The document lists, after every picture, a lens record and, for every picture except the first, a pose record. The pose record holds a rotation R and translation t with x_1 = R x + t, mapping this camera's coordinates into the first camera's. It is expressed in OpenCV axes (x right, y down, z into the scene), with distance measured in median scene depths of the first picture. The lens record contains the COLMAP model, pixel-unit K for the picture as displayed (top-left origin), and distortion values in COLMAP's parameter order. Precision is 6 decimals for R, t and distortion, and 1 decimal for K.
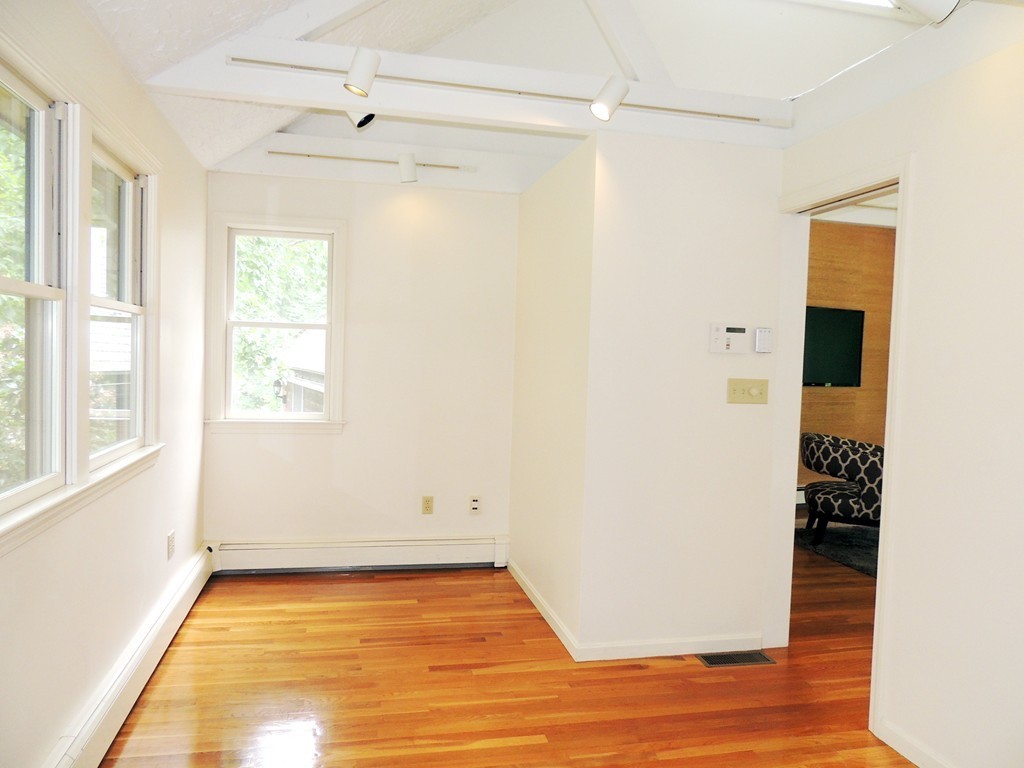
lens RADIAL K [[730.8, 0, 514.1], [0, 730.8, 385.3], [0, 0, 1]] dist [-0.018923, 0.000634]
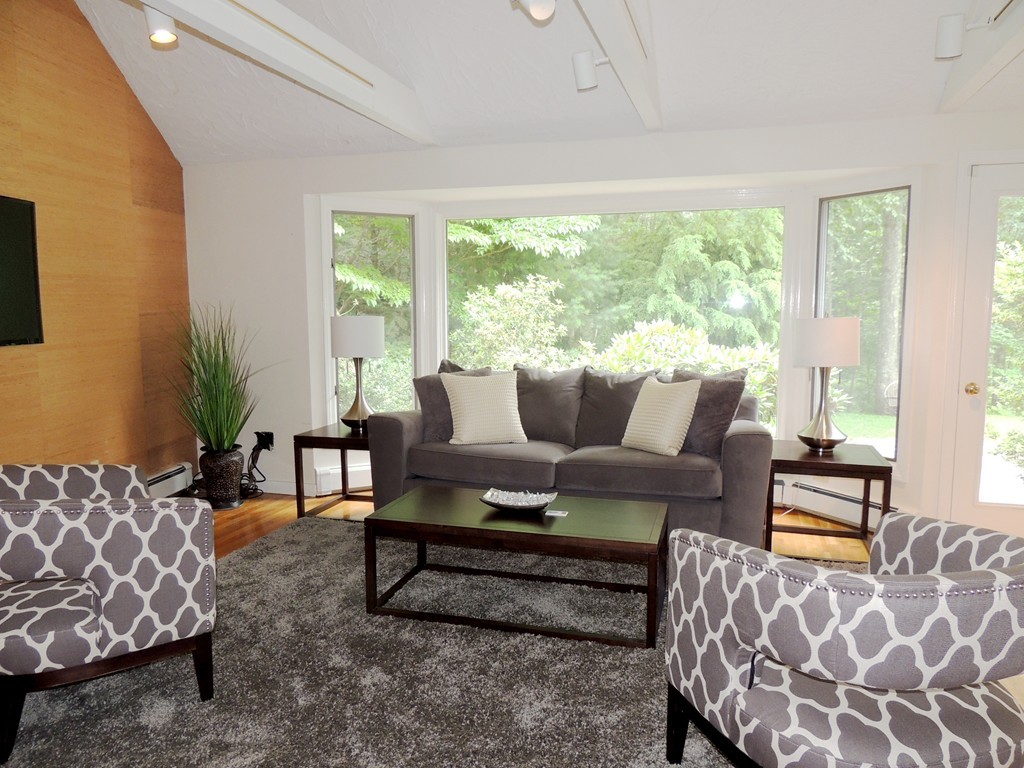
lens RADIAL K [[730.8, 0, 516.1], [0, 730.8, 384.4], [0, 0, 1]] dist [-0.018923, 0.000634]
pose [[0.499121, -0.126997, 0.857175, 0.250970], [0.058555, 0.991884, 0.112860, -0.010996], [-0.864552, -0.006139, 0.502507, 0.577366]]
